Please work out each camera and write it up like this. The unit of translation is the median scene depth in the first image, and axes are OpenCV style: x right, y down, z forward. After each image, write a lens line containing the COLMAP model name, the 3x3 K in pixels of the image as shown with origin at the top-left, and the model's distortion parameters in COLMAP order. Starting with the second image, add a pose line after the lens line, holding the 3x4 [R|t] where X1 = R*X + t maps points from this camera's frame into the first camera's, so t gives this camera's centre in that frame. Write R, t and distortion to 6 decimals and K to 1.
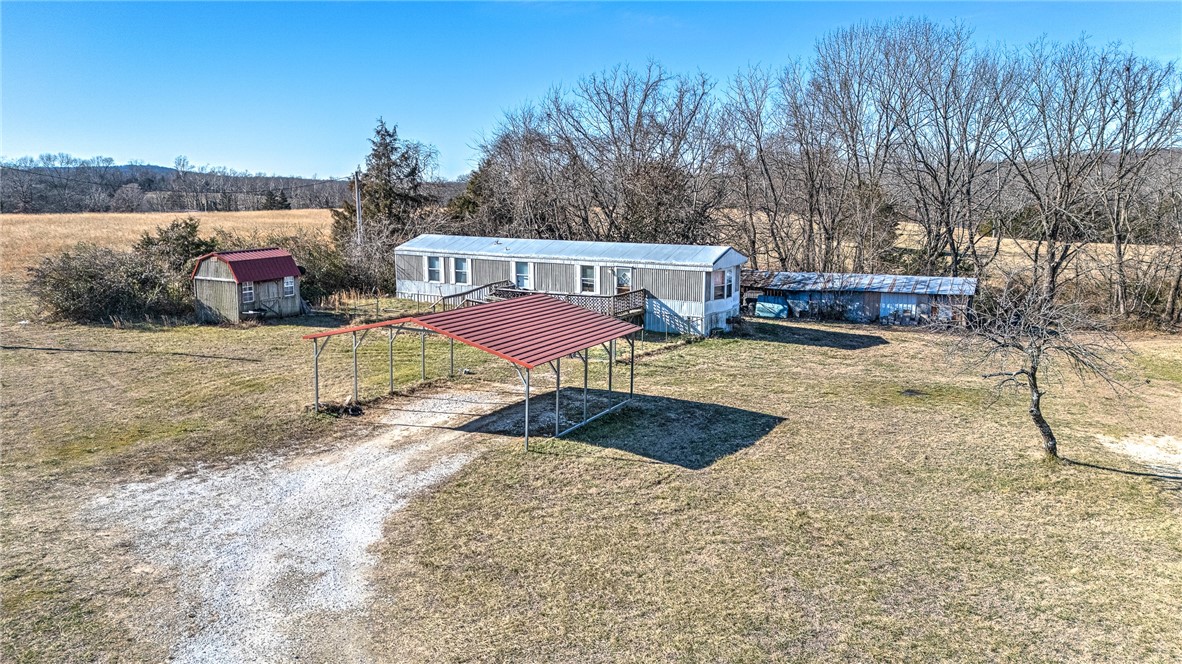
lens RADIAL K [[859.5, 0, 591.0], [0, 859.5, 332.0], [0, 0, 1]] dist [0.080693, -0.080452]
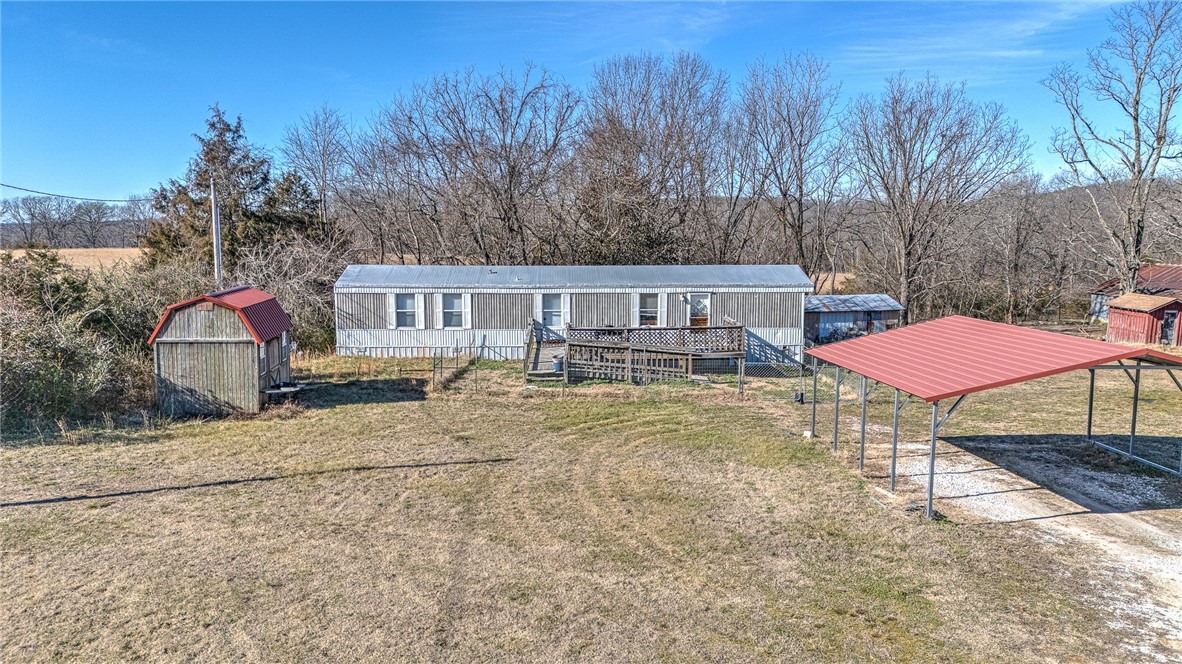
lens RADIAL K [[859.5, 0, 591.0], [0, 859.5, 332.0], [0, 0, 1]] dist [0.080693, -0.080452]
pose [[0.864781, -0.064811, 0.497949, -0.450002], [0.089261, 0.995684, -0.025424, -0.025187], [-0.494152, 0.066433, 0.866834, 0.327230]]
